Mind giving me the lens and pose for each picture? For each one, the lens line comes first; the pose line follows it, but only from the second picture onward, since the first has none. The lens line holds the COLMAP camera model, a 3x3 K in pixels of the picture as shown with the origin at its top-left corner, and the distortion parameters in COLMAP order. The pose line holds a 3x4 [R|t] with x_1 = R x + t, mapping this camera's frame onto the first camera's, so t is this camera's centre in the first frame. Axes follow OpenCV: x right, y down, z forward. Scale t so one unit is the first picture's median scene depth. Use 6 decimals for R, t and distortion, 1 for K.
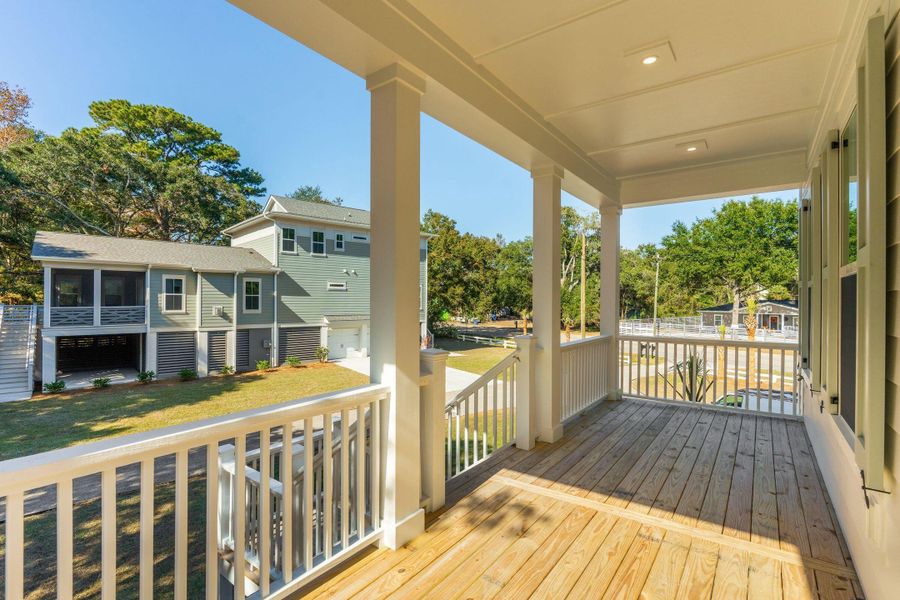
lens RADIAL K [[423.9, 0, 450.0], [0, 423.9, 300.2], [0, 0, 1]] dist [-0.000887, -0.000279]
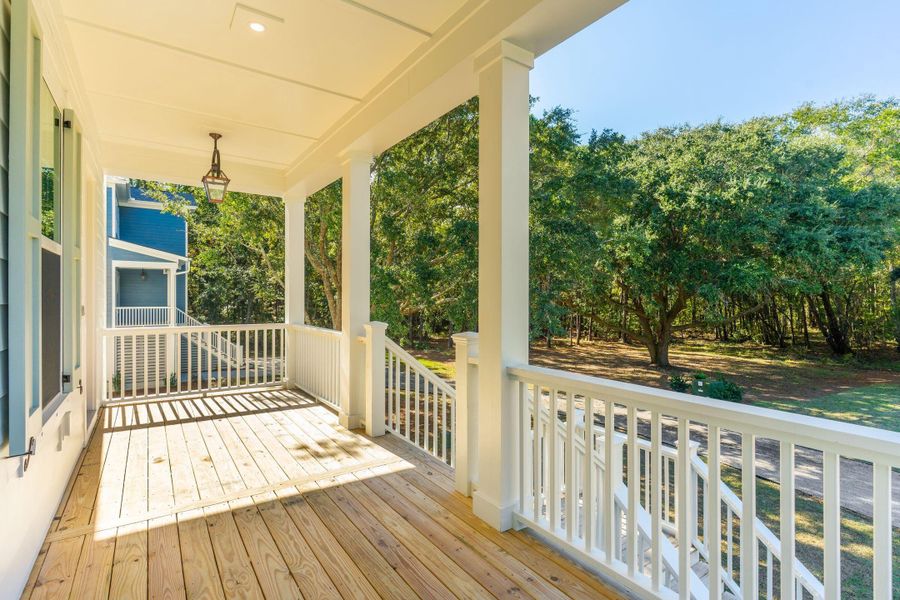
lens RADIAL K [[423.9, 0, 450.0], [0, 423.9, 297.6], [0, 0, 1]] dist [-0.000887, -0.000279]
pose [[-0.313912, -0.006241, -0.949432, 0.909025], [-0.004148, 0.999978, -0.005202, 0.031124], [0.949443, 0.002306, -0.313931, 1.258401]]
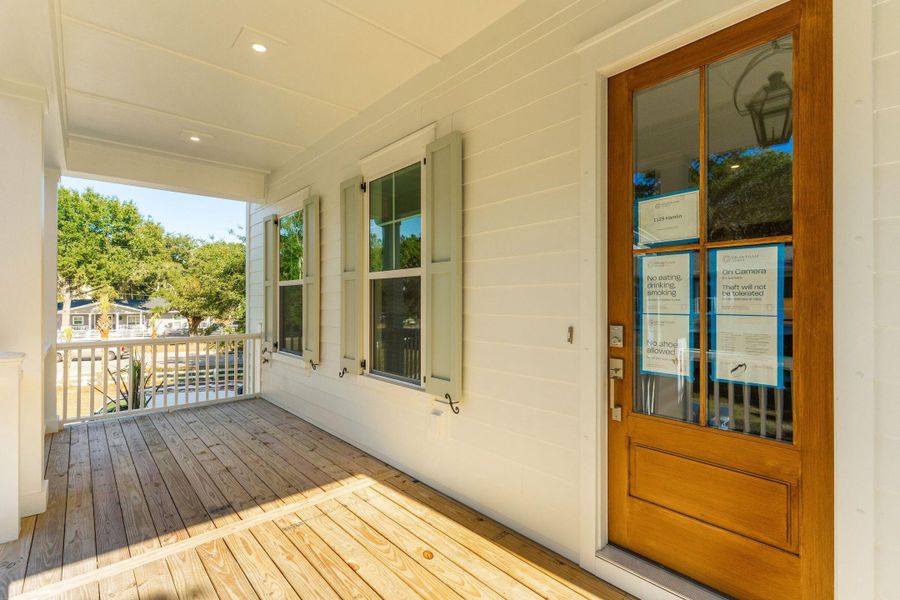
lens RADIAL K [[423.9, 0, 451.1], [0, 423.9, 300.6], [0, 0, 1]] dist [-0.000887, -0.000279]
pose [[0.209687, -0.004396, 0.977759, -0.287444], [0.002363, 0.999989, 0.003989, 0.009714], [-0.977766, 0.001474, 0.209695, 0.268233]]
